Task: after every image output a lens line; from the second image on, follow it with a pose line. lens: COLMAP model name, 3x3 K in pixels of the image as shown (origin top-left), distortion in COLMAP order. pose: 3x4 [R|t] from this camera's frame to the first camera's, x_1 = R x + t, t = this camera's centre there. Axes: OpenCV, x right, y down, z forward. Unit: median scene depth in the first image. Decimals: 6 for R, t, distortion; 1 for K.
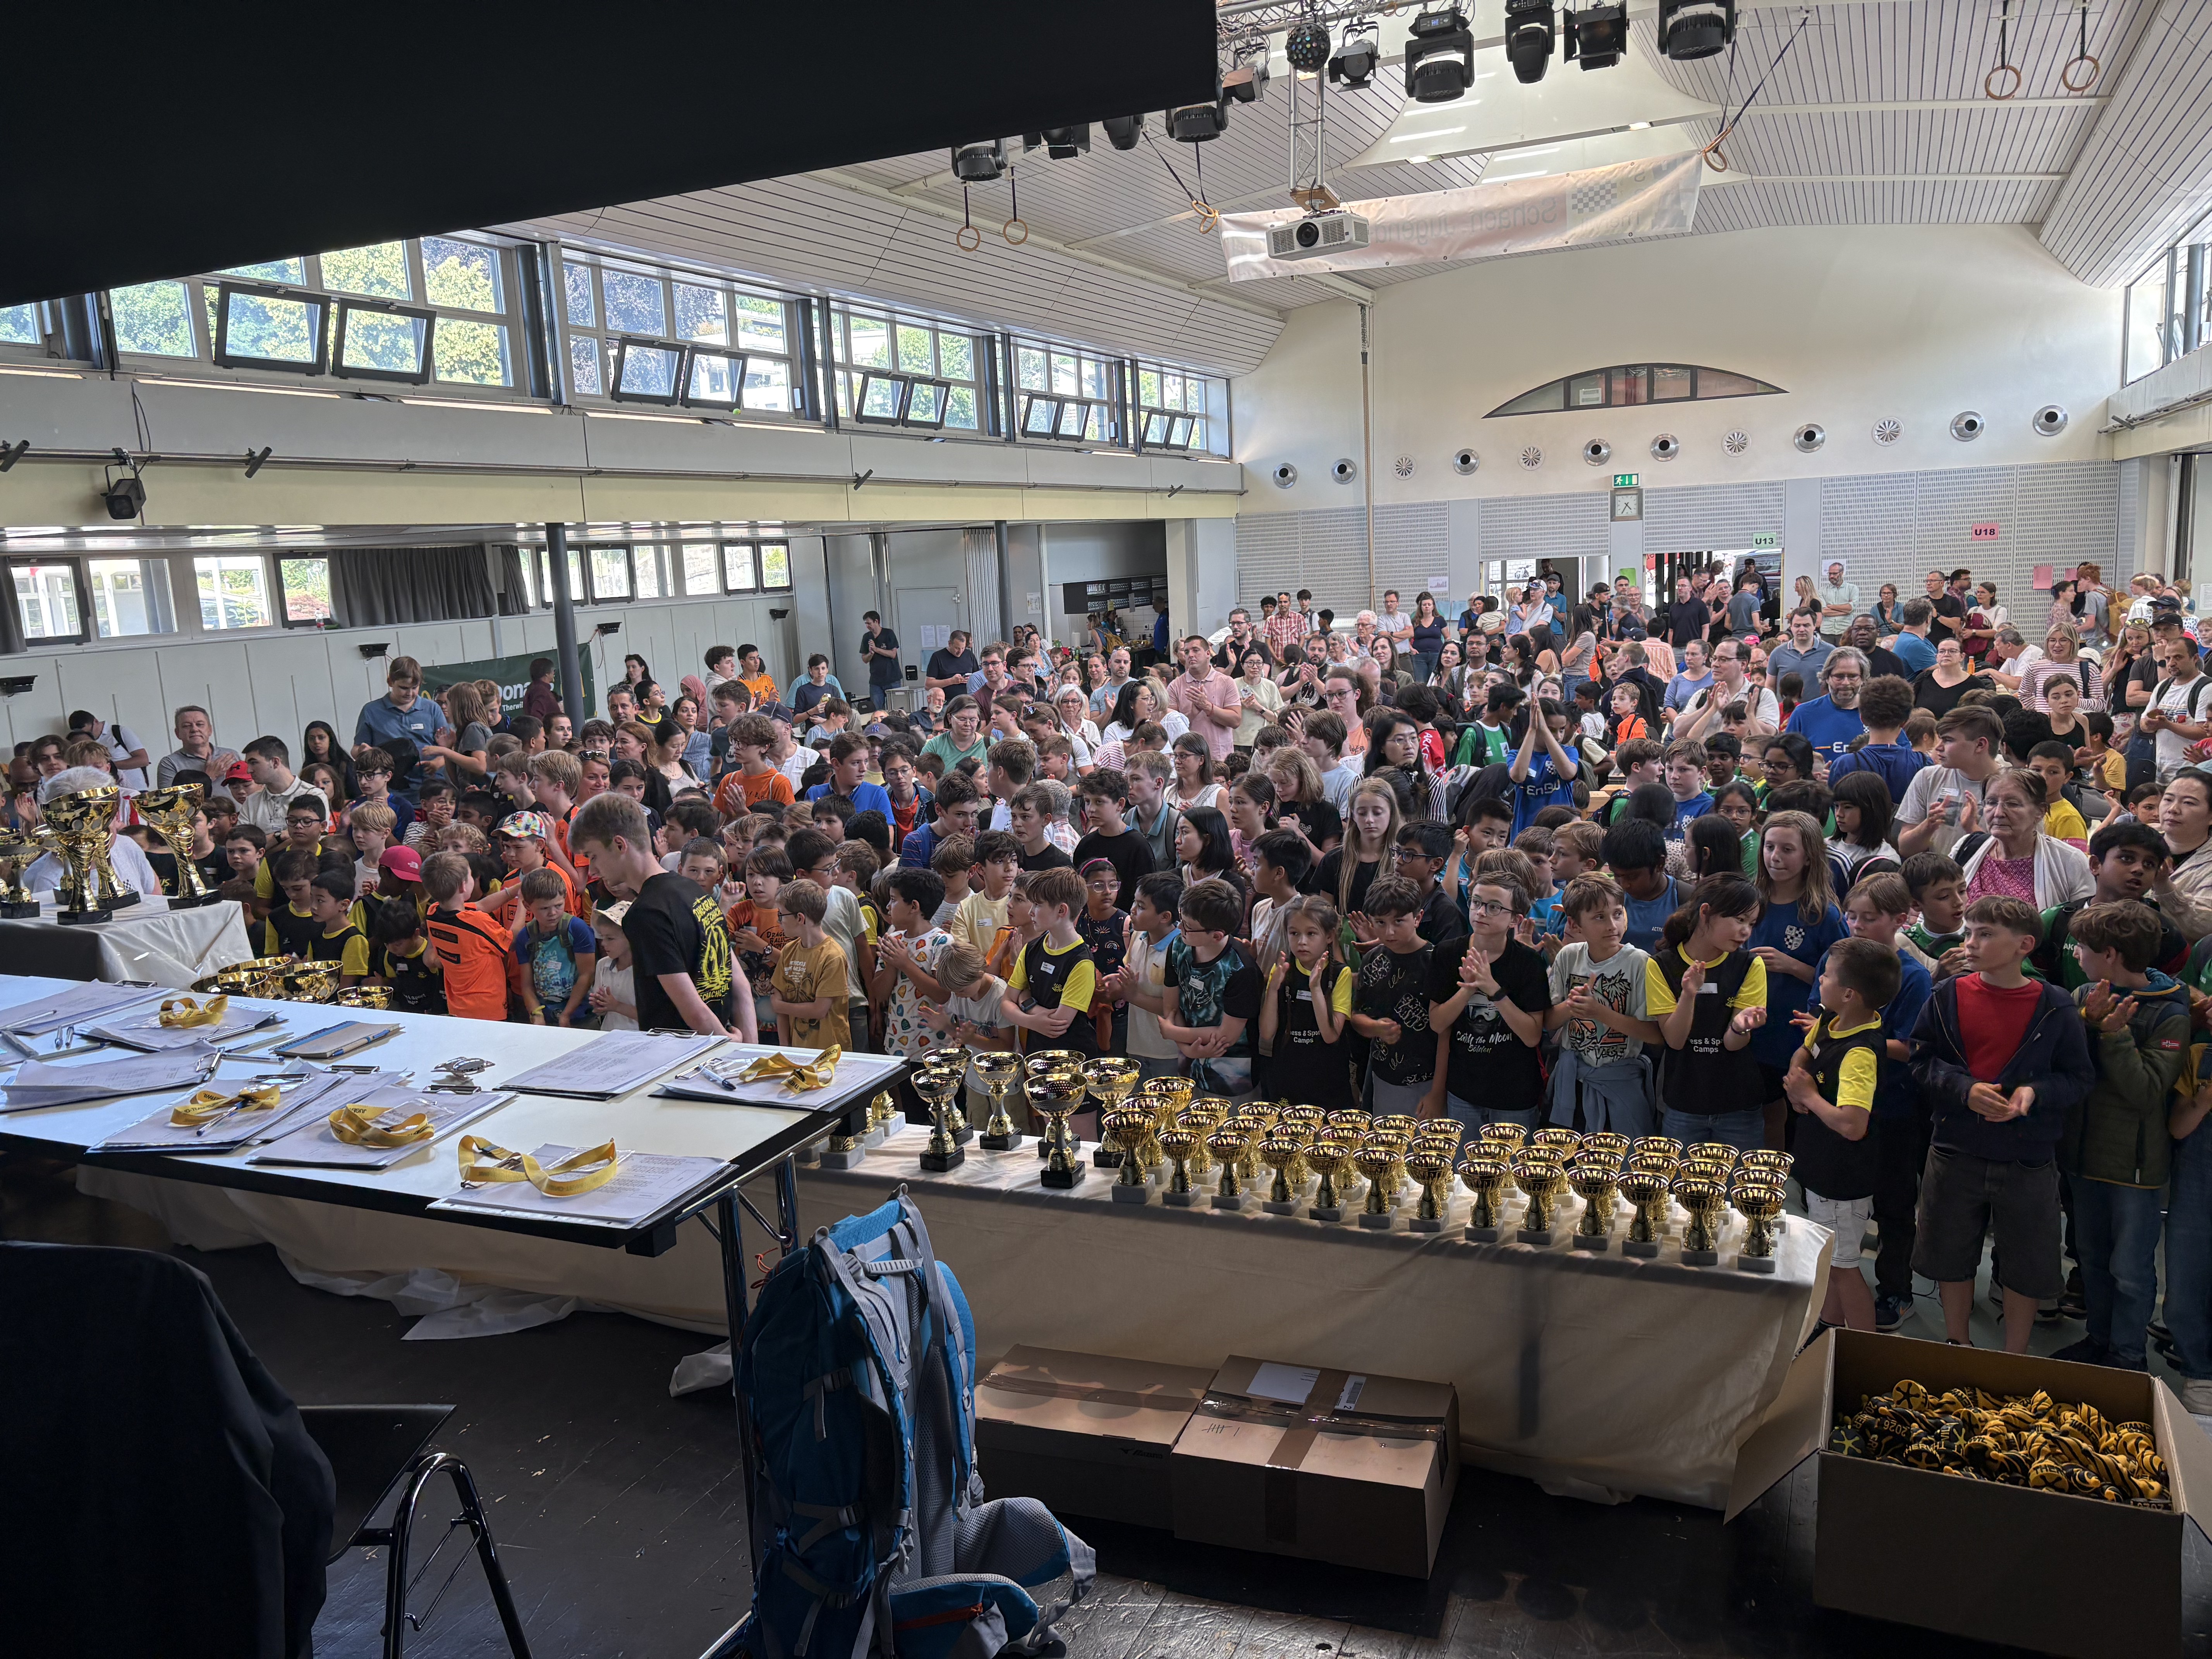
lens RADIAL K [[1688.5, 0, 1102.5], [0, 1688.5, 829.2], [0, 0, 1]] dist [0.054810, -0.055100]
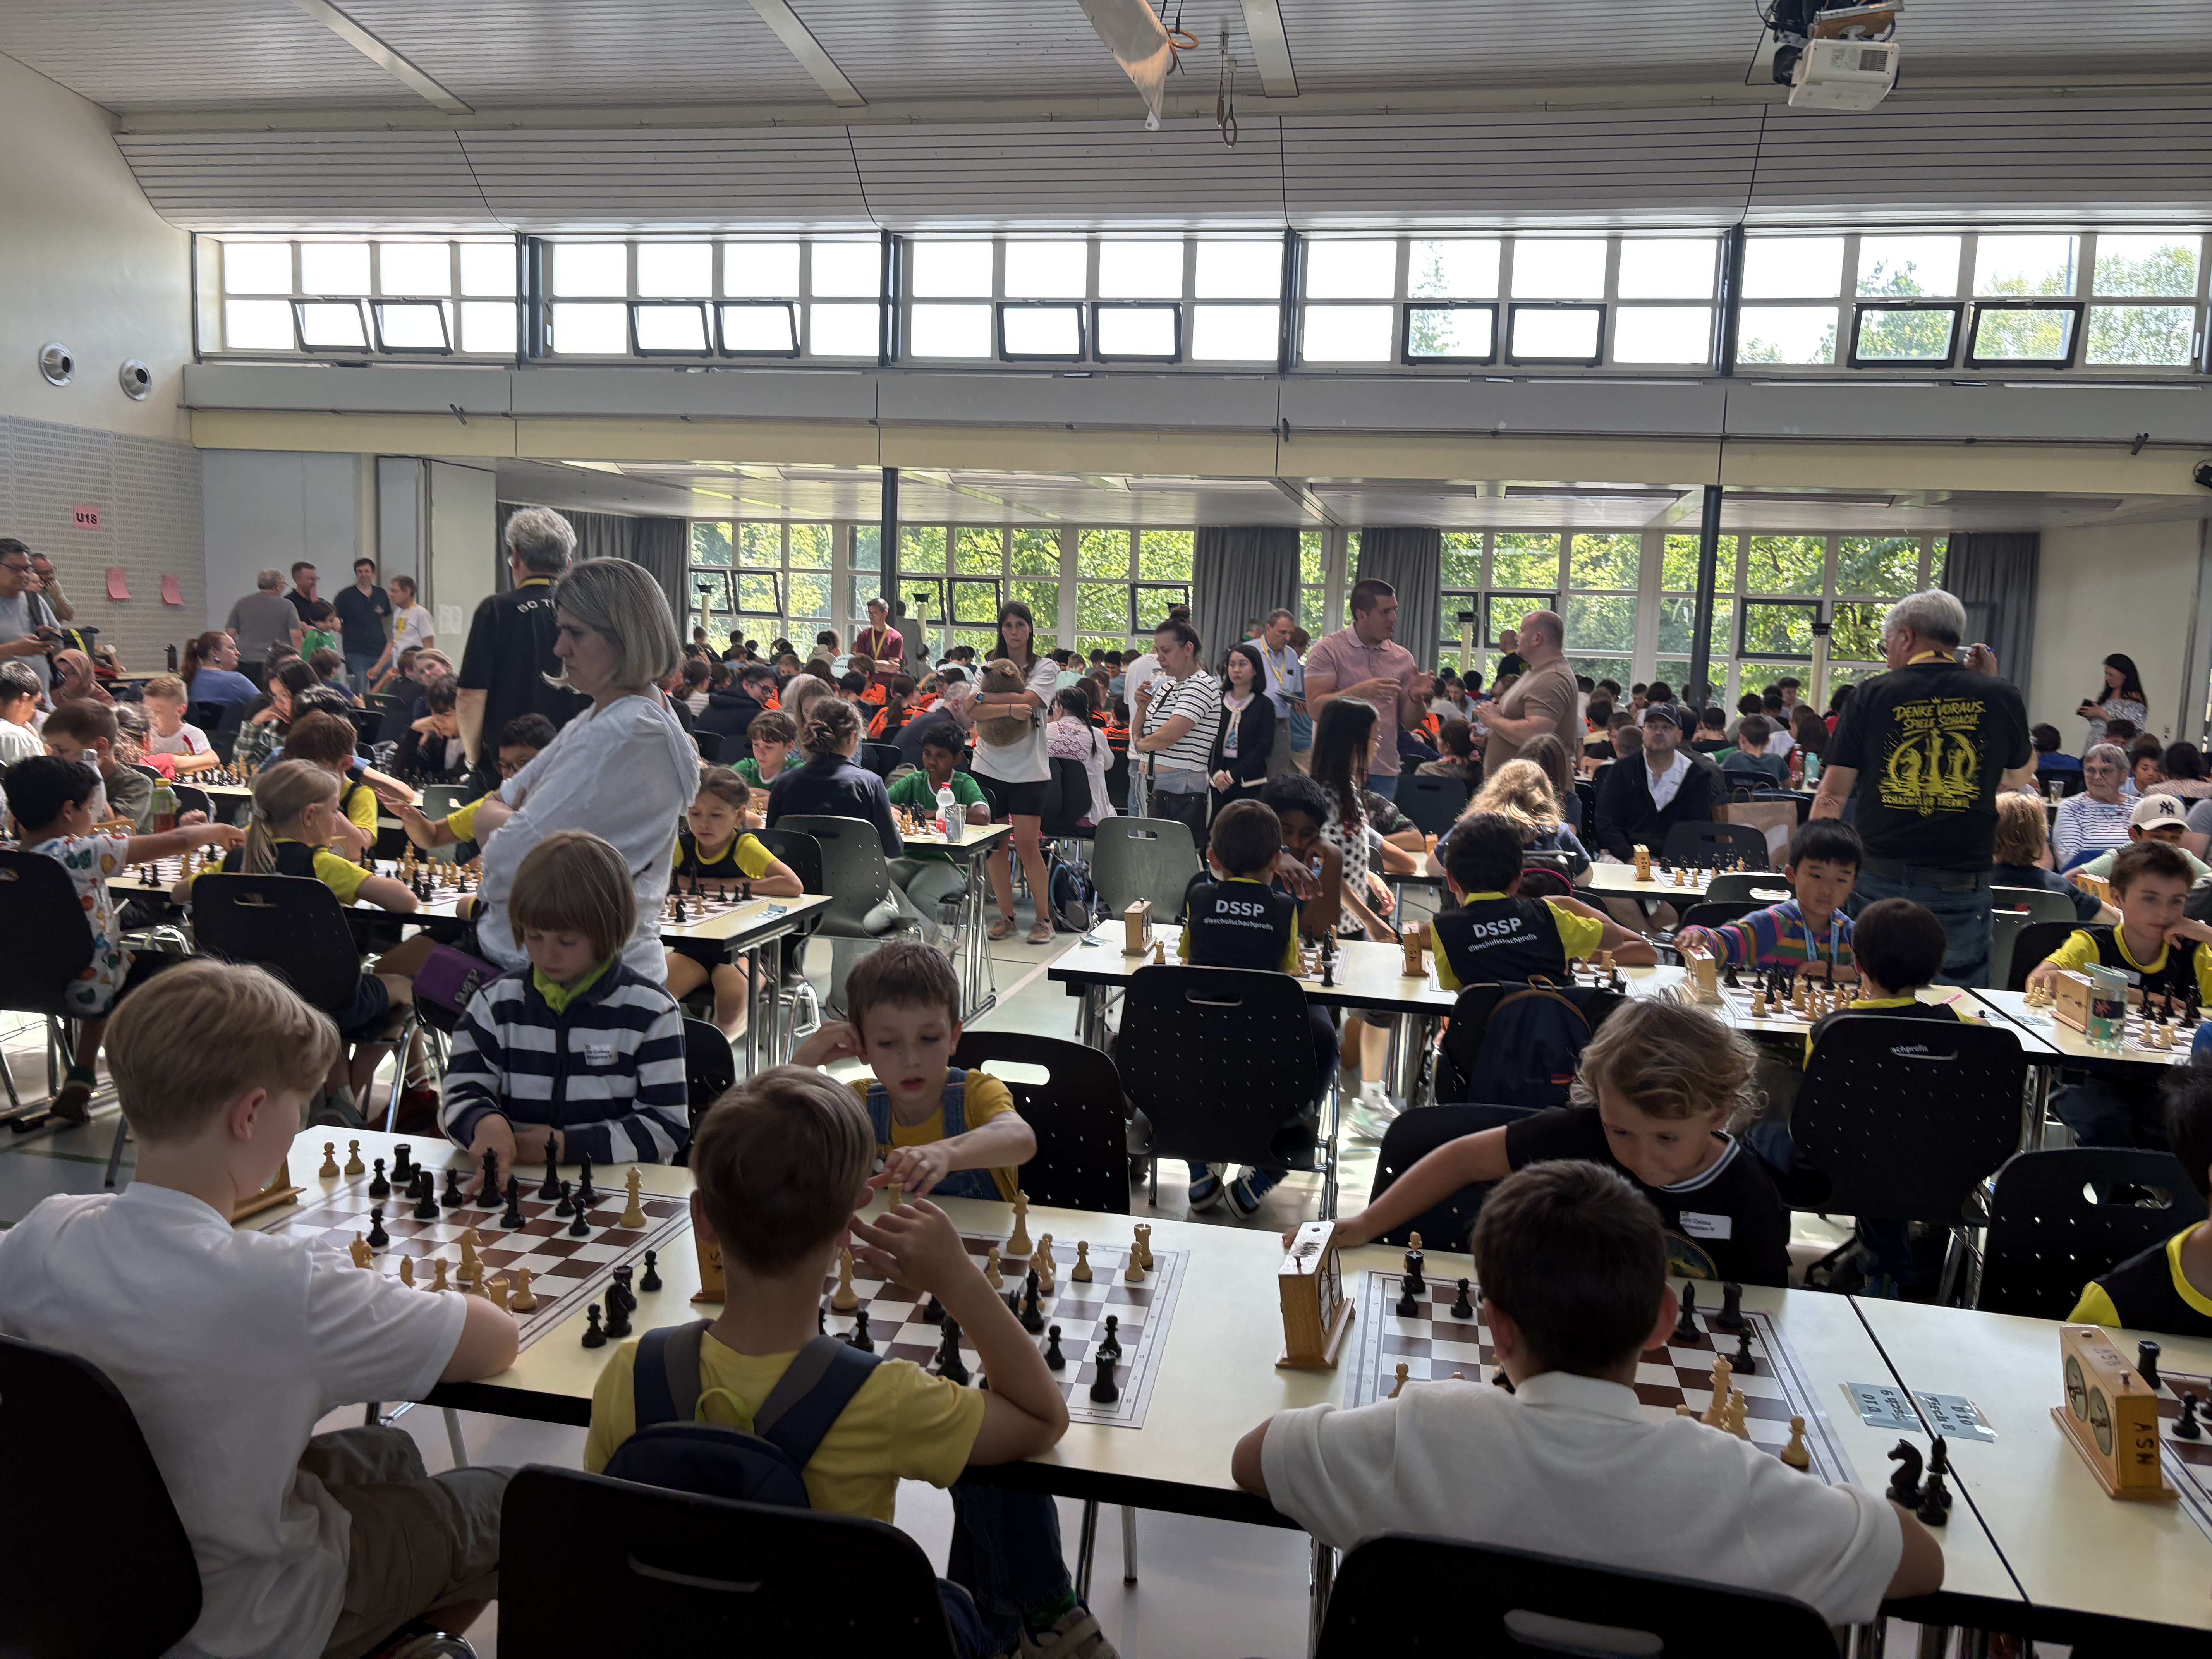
lens RADIAL K [[1688.5, 0, 1134.1], [0, 1688.5, 823.7], [0, 0, 1]] dist [0.054810, -0.055100]
pose [[-0.232863, -0.068519, 0.970093, -0.276781], [0.130865, 0.986235, 0.101072, -0.059283], [-0.963665, 0.150487, -0.220690, 0.713001]]
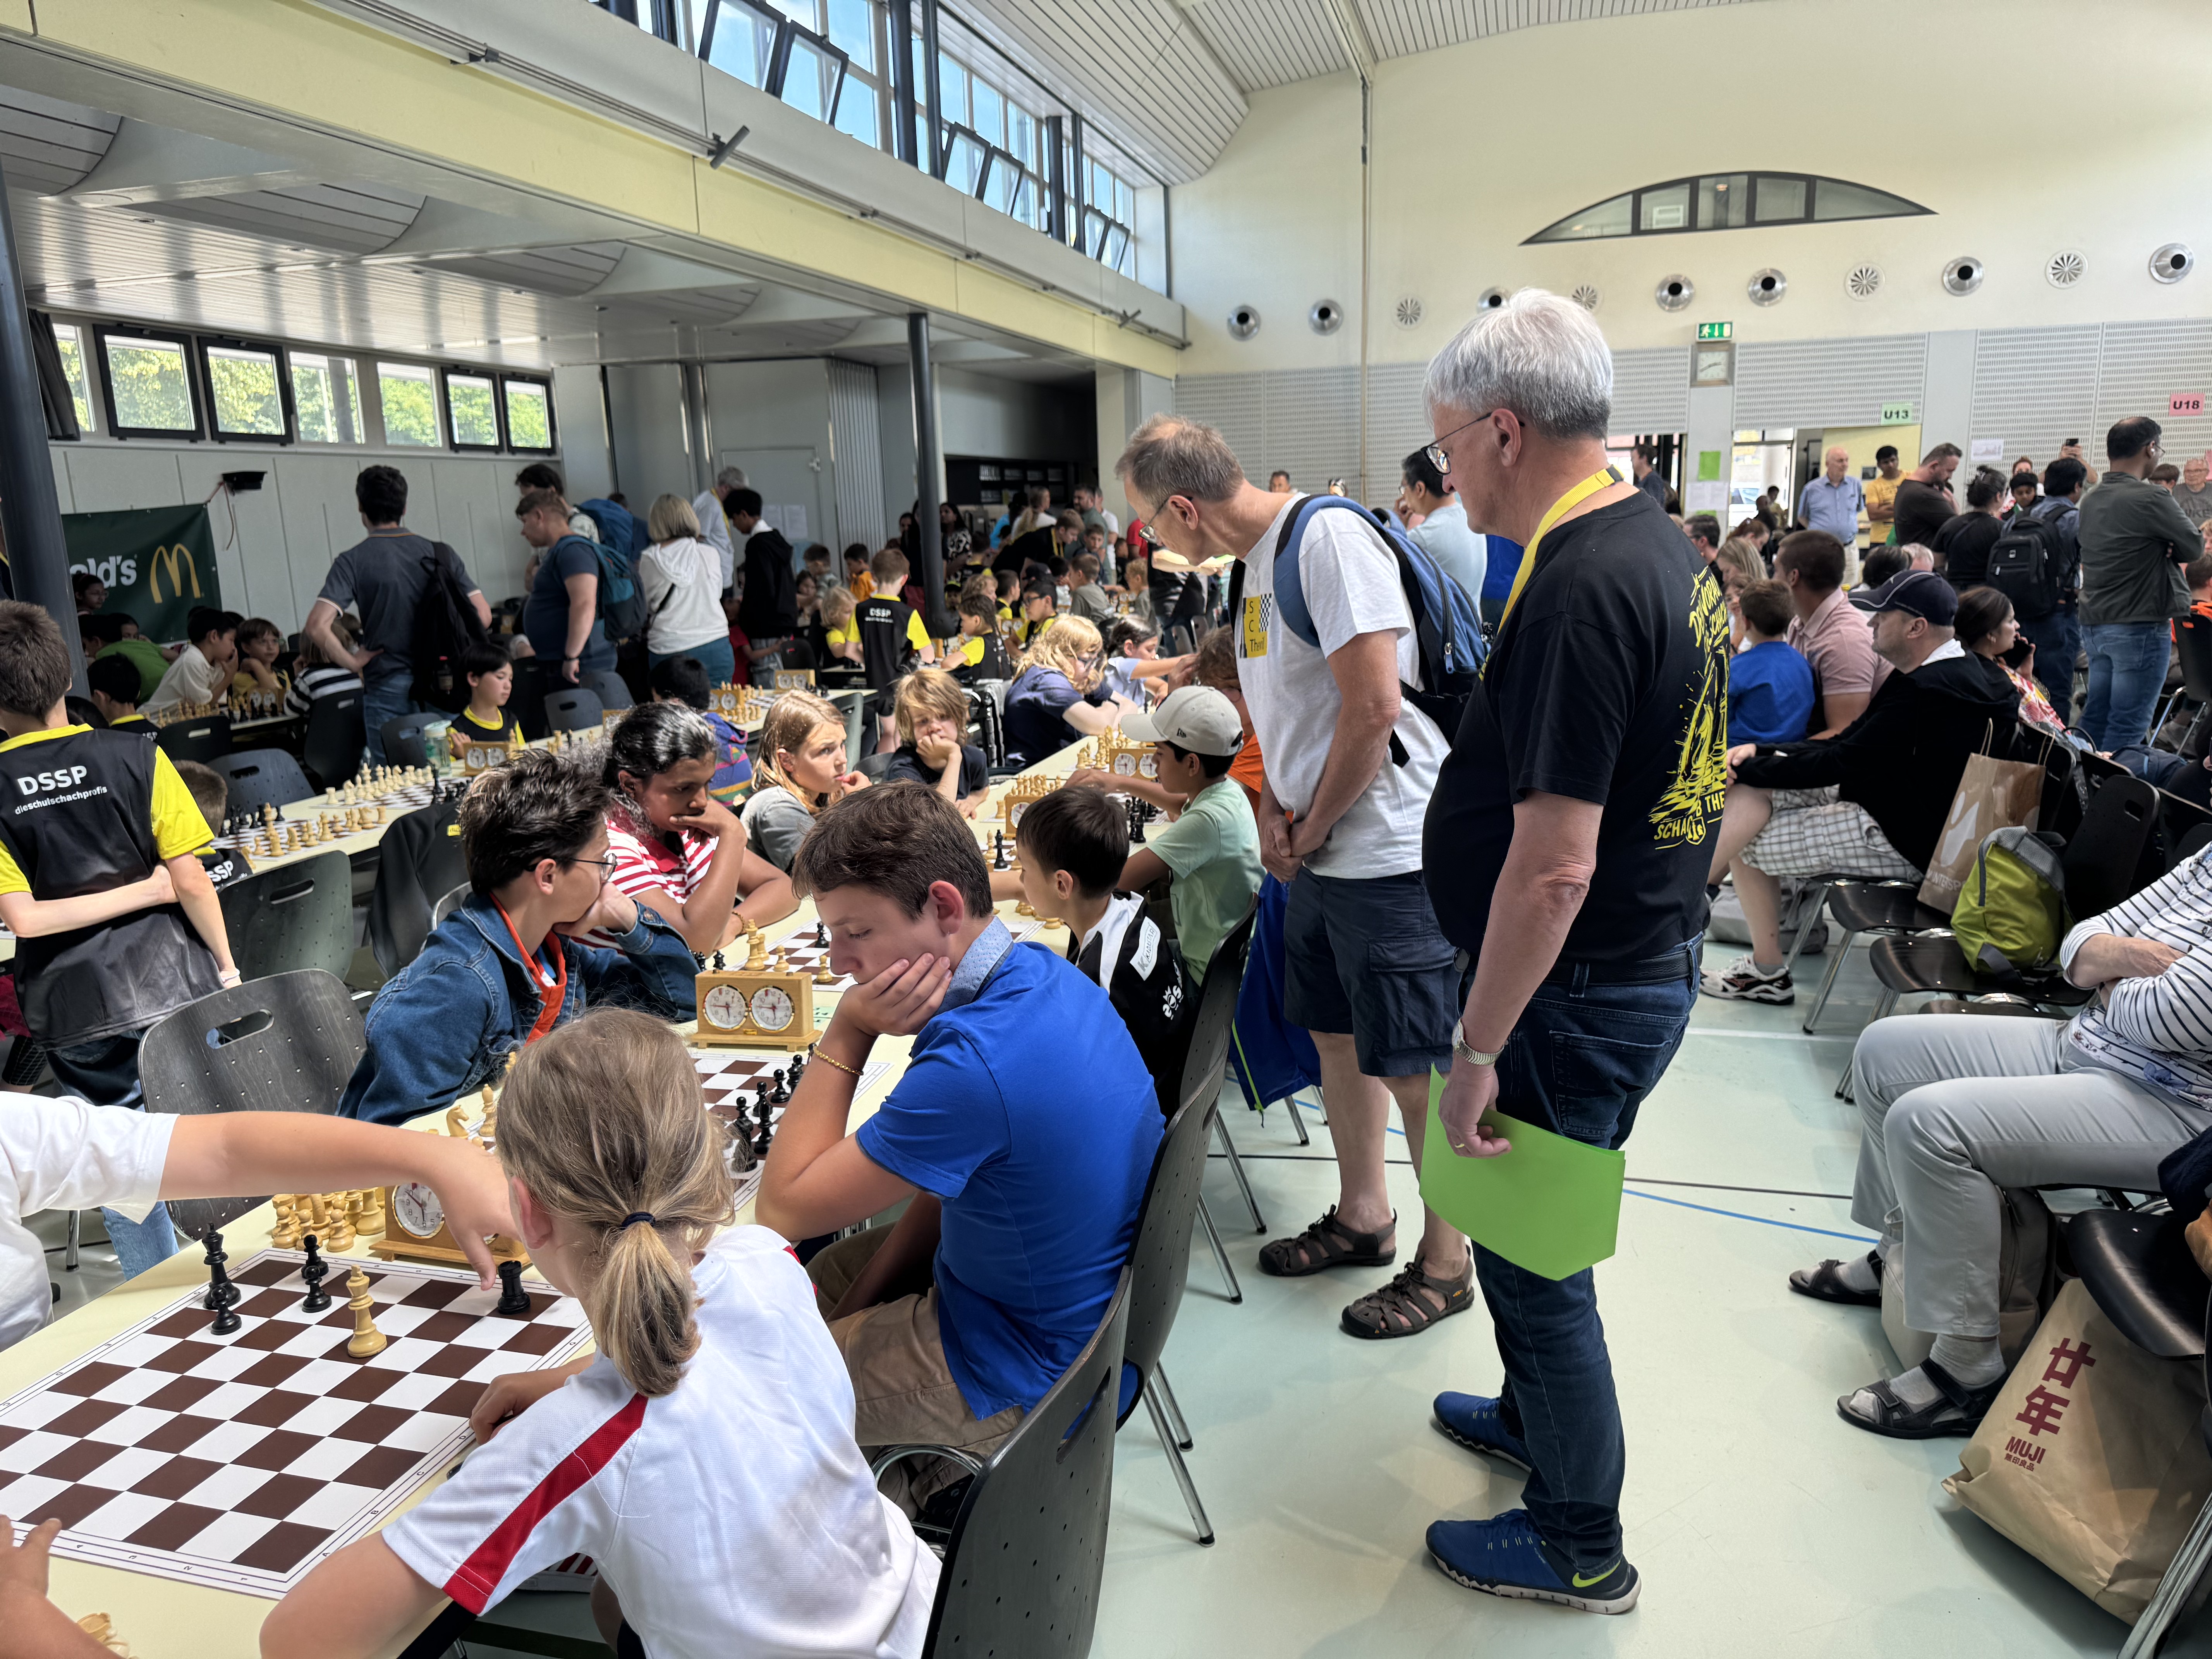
lens RADIAL K [[1582.4, 0, 1103.7], [0, 1582.4, 834.0], [0, 0, 1]] dist [0.036692, -0.037455]
pose [[0.985429, -0.015185, 0.169410, -0.081818], [0.008584, 0.999178, 0.039629, -0.013831], [-0.169872, -0.037597, 0.984749, 0.351183]]
